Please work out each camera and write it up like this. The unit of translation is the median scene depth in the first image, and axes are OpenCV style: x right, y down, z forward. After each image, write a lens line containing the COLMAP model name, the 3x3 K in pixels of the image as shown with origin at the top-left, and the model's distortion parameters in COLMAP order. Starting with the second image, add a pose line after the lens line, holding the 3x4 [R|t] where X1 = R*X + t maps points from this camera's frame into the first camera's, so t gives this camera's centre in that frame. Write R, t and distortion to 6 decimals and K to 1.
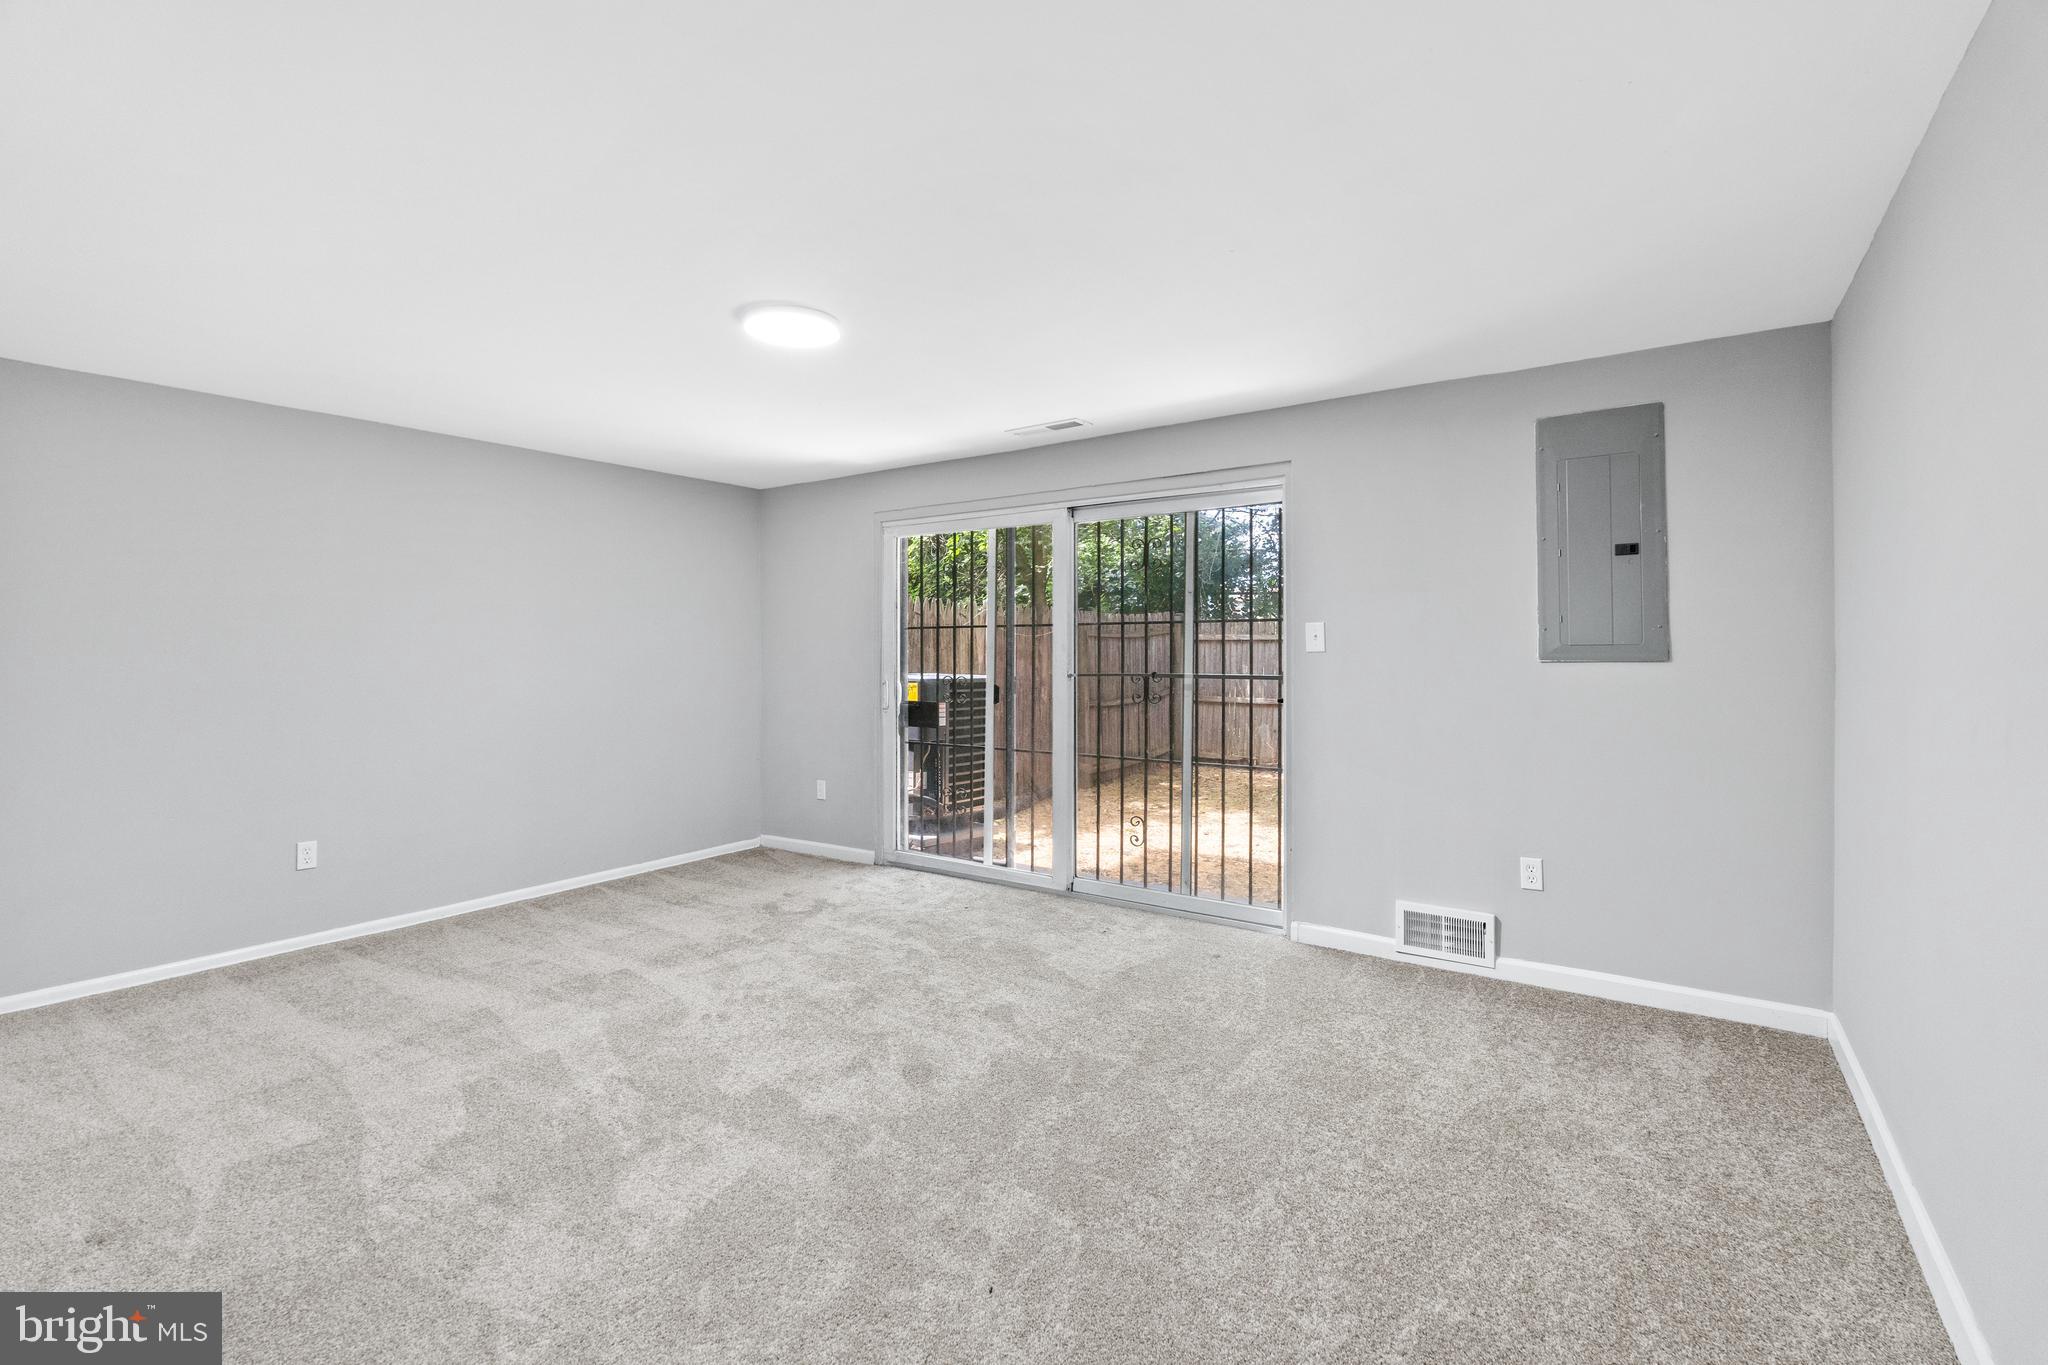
lens RADIAL K [[919.3, 0, 989.2], [0, 919.3, 638.2], [0, 0, 1]] dist [0.000228, 0.000910]
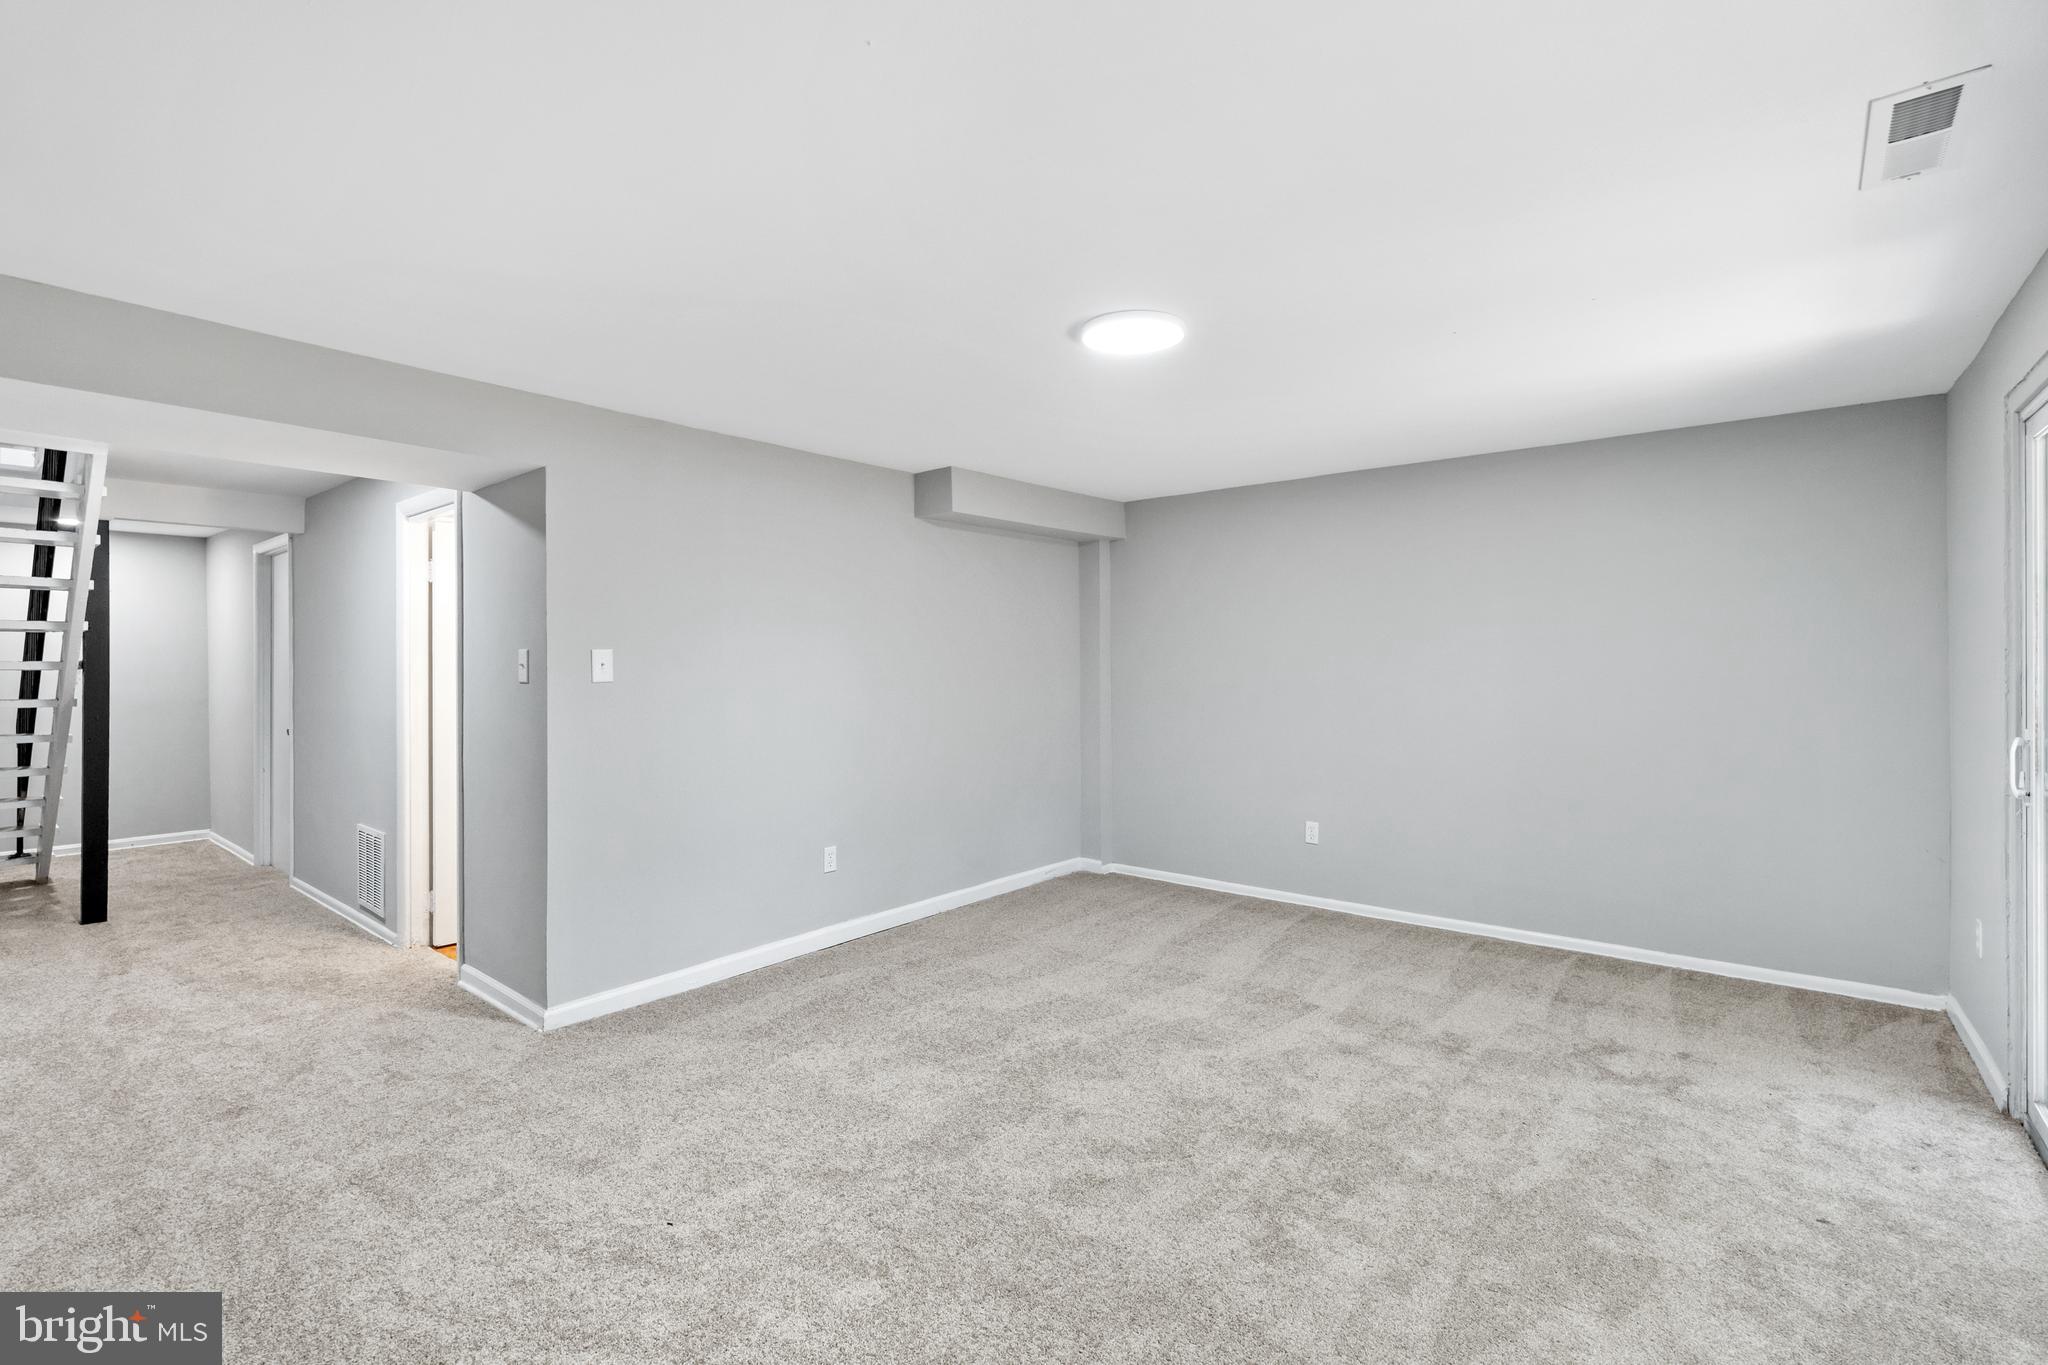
lens RADIAL K [[919.3, 0, 1022.8], [0, 919.3, 675.3], [0, 0, 1]] dist [0.000228, 0.000910]
pose [[-0.053920, 0.013767, -0.998450, 0.607202], [0.017005, 0.999773, 0.012867, 0.003849], [0.998400, -0.016284, -0.054142, 0.819227]]
